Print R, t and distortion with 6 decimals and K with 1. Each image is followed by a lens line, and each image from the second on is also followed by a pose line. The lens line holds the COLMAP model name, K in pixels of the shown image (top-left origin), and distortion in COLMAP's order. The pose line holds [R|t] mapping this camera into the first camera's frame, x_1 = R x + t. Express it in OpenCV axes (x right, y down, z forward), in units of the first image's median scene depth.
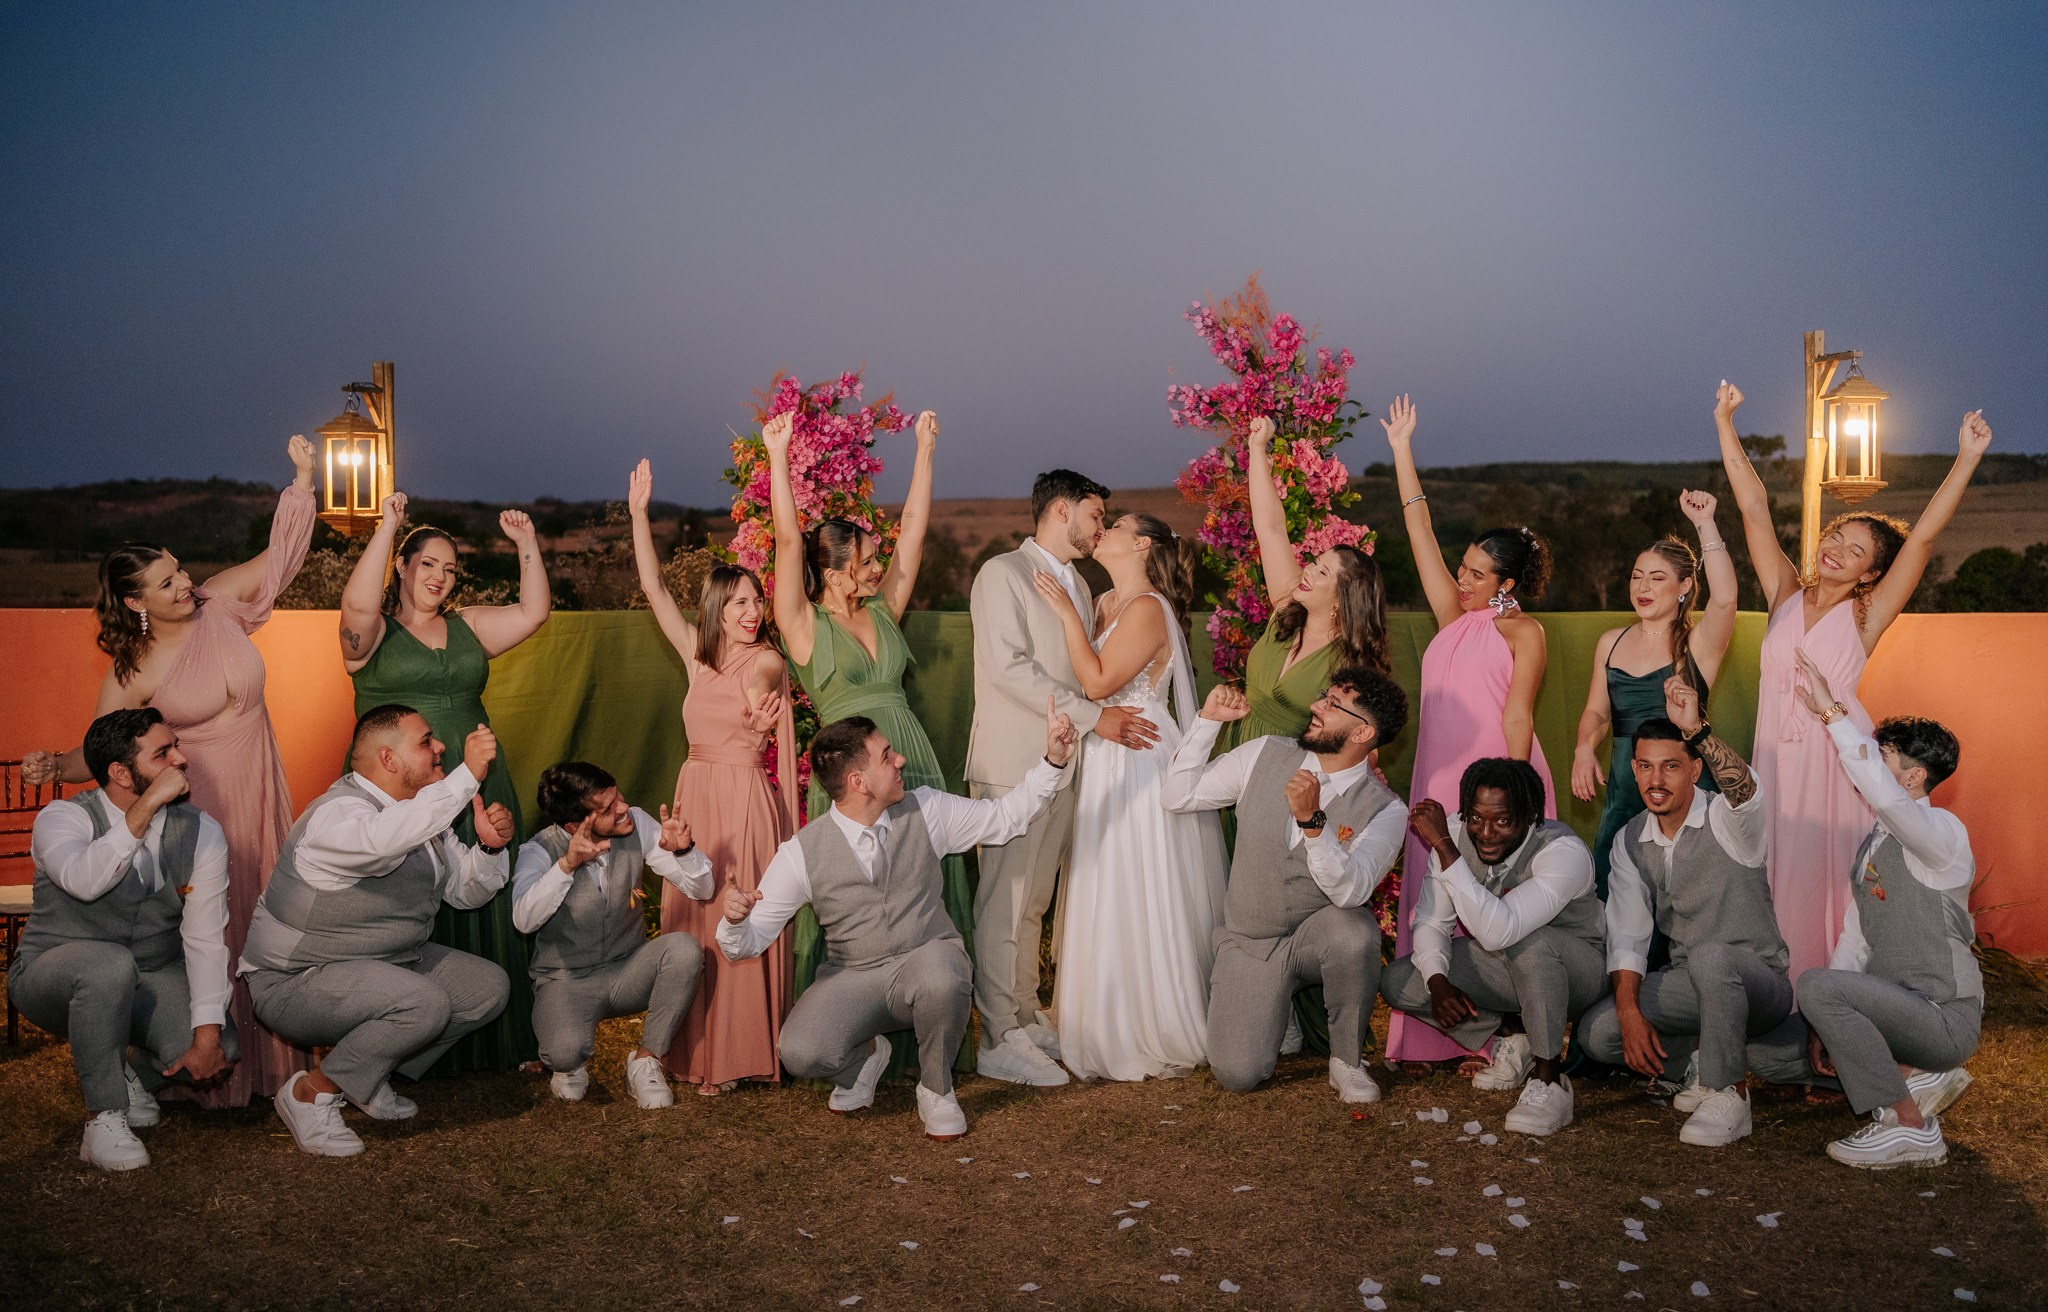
lens RADIAL K [[2114.6, 0, 1017.9], [0, 2114.6, 656.3], [0, 0, 1]] dist [0.002785, 0.000000]
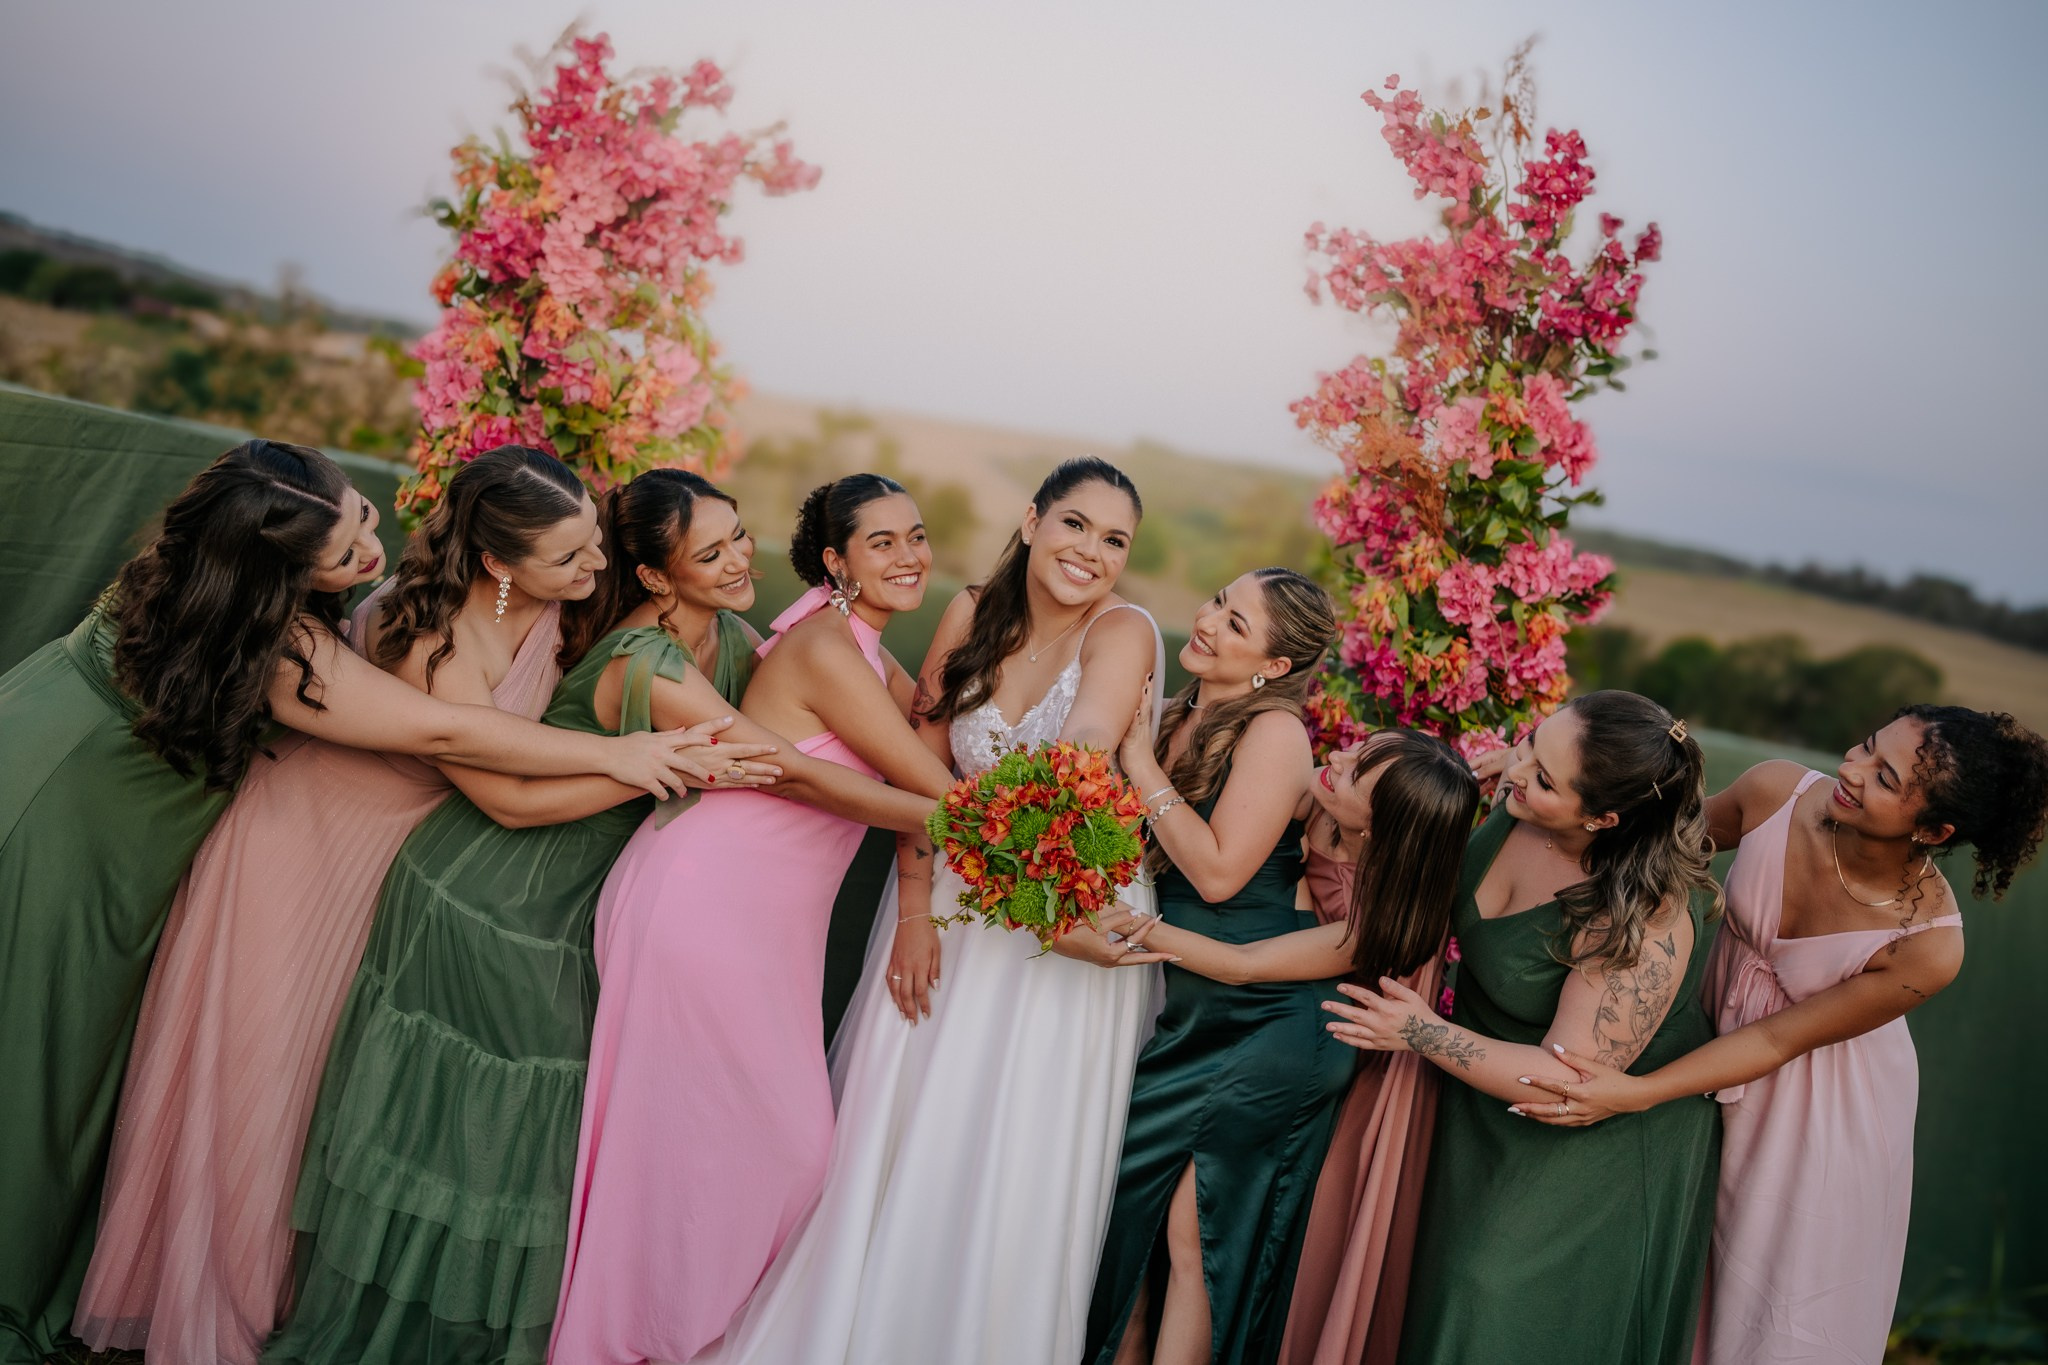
lens RADIAL K [[2091.9, 0, 1030.8], [0, 2091.9, 697.8], [0, 0, 1]] dist [0.007527, 0.000000]
pose [[0.973630, 0.191439, 0.124080, -0.038577], [-0.197930, 0.979309, 0.042172, -0.020108], [-0.113439, -0.065619, 0.991376, 0.482385]]
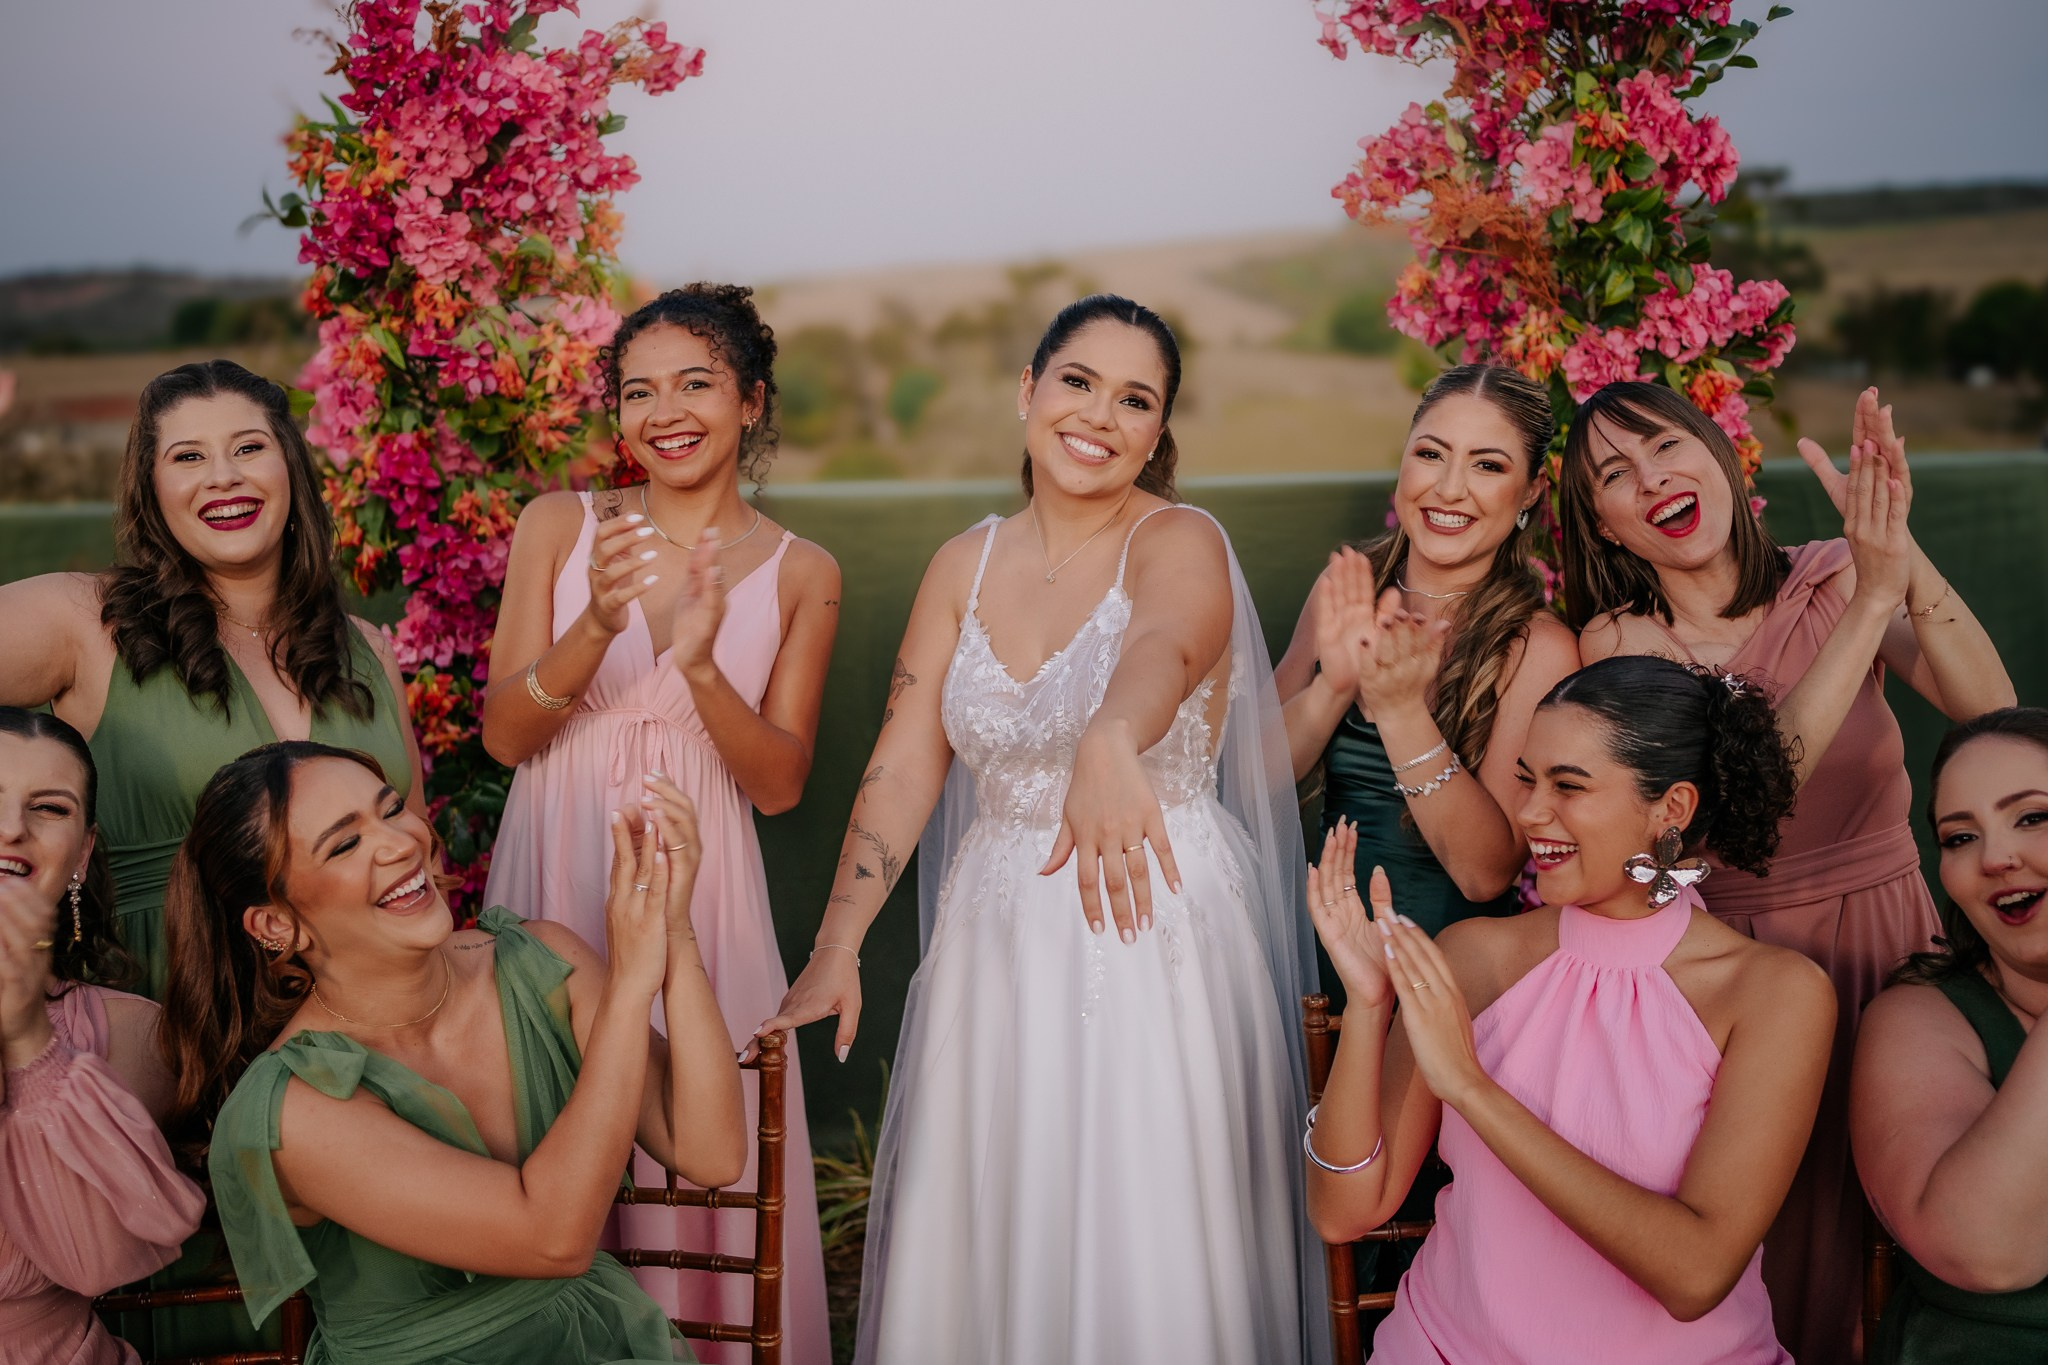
lens RADIAL K [[2091.9, 0, 1026.6], [0, 2091.9, 667.2], [0, 0, 1]] dist [0.007527, 0.000000]
pose [[0.999538, -0.030374, -0.001151, 0.011203], [0.030298, 0.992585, 0.117719, -0.038662], [-0.002433, -0.117700, 0.993046, 0.570174]]
